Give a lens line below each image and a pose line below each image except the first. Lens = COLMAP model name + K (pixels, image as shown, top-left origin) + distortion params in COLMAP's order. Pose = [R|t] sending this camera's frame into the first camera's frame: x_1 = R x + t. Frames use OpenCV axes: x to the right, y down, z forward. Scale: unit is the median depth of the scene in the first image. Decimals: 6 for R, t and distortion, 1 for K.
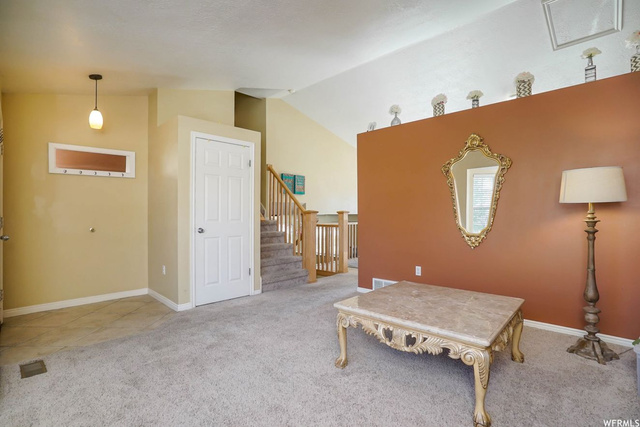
lens RADIAL K [[312.5, 0, 318.0], [0, 312.5, 218.1], [0, 0, 1]] dist [-0.020534, 0.001453]
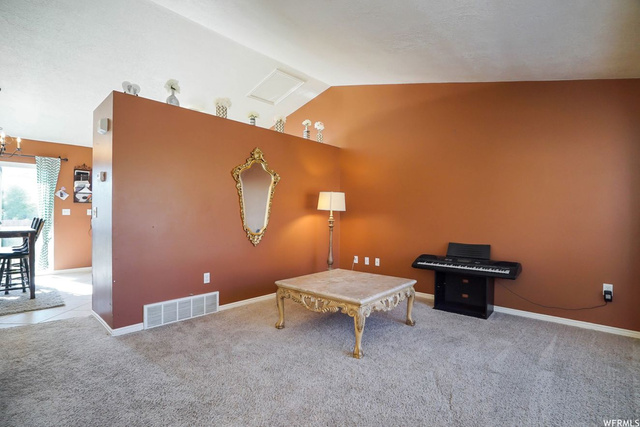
lens RADIAL K [[312.5, 0, 319.8], [0, 312.5, 214.9], [0, 0, 1]] dist [-0.020534, 0.001453]
pose [[-0.038010, 0.001254, 0.999277, -0.644631], [0.002150, 0.999997, -0.001173, -0.014895], [-0.999275, 0.002104, -0.038013, 0.745904]]
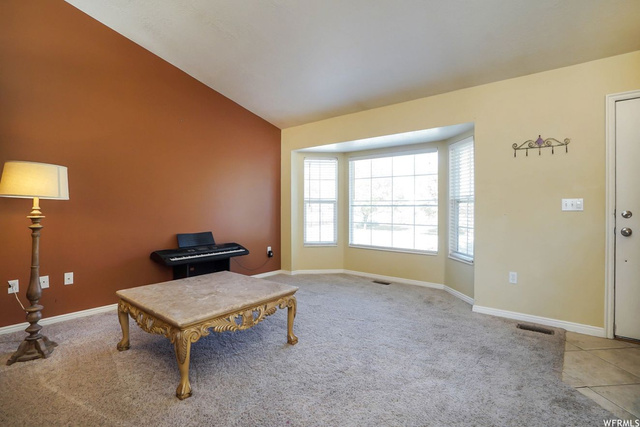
lens RADIAL K [[312.5, 0, 321.7], [0, 312.5, 211.0], [0, 0, 1]] dist [-0.020534, 0.001453]
pose [[-0.995794, 0.003648, -0.091549, 0.043761], [0.001491, 0.999720, 0.023618, -0.021735], [0.091610, 0.023382, -0.995520, 1.353405]]
